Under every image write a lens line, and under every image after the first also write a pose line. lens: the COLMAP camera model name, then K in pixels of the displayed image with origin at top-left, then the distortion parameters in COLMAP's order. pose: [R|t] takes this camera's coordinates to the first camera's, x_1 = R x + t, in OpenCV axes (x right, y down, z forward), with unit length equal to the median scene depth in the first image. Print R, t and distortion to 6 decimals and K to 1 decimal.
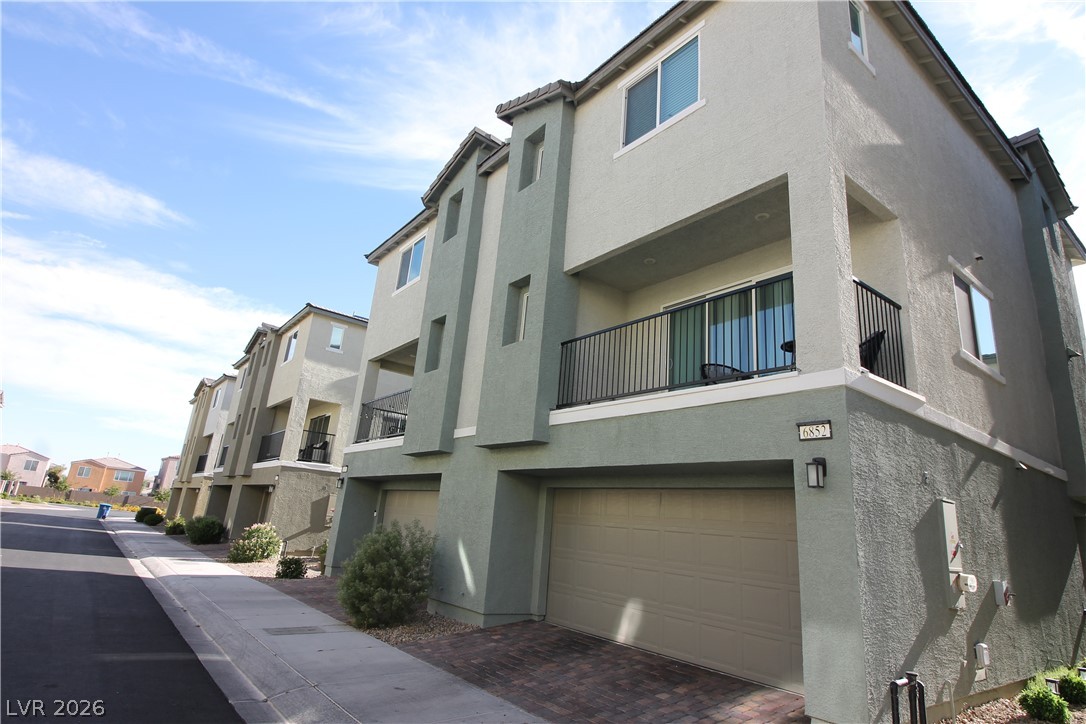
lens RADIAL K [[585.8, 0, 543.0], [0, 585.8, 362.0], [0, 0, 1]] dist [0.011756, -0.015789]
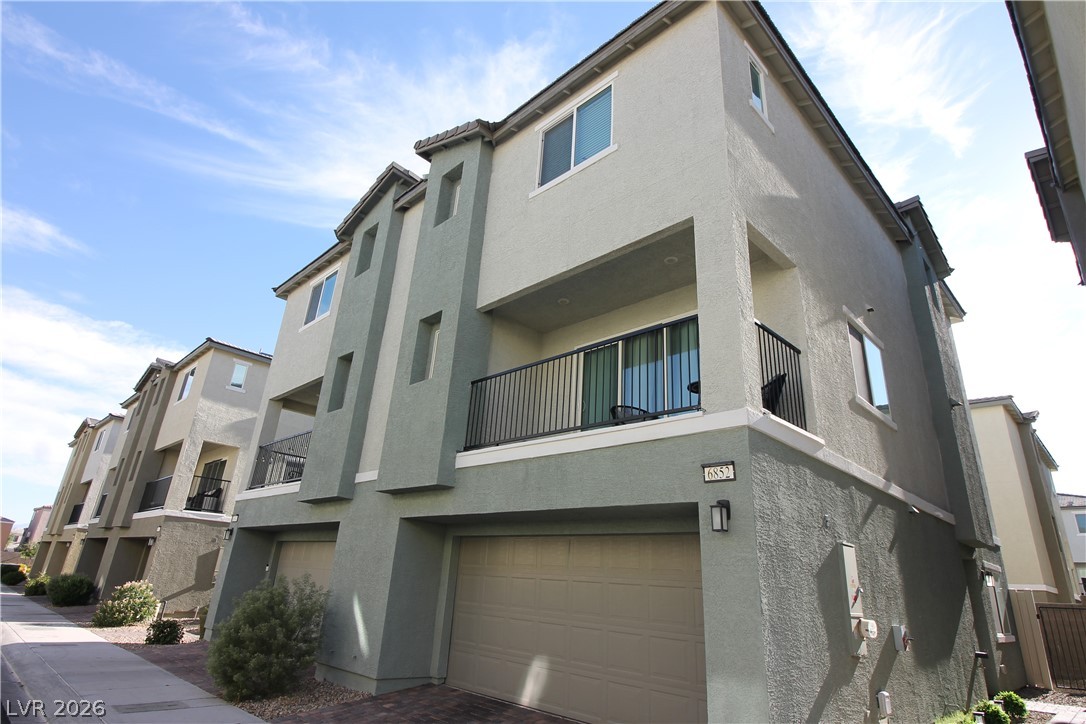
lens RADIAL K [[585.8, 0, 543.0], [0, 585.8, 362.0], [0, 0, 1]] dist [0.011756, -0.015789]
pose [[0.991816, 0.027530, 0.124673, 0.026645], [-0.017404, 0.996514, -0.081590, 0.011238], [-0.126485, 0.078753, 0.988837, 0.032975]]
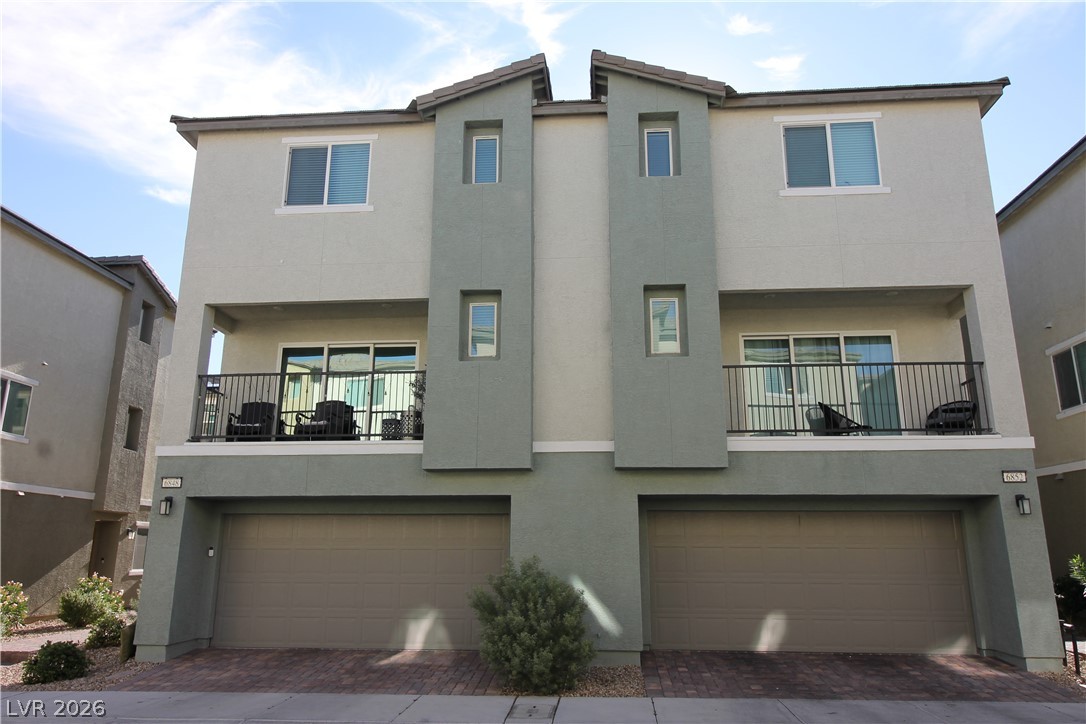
lens RADIAL K [[782.2, 0, 543.4], [0, 782.2, 359.0], [0, 0, 1]] dist [0.001276, -0.001027]
pose [[0.672817, 0.100984, 0.732884, -1.109953], [-0.150930, 0.988542, 0.002349, -0.002258], [-0.724250, -0.112194, 0.680349, 0.321198]]
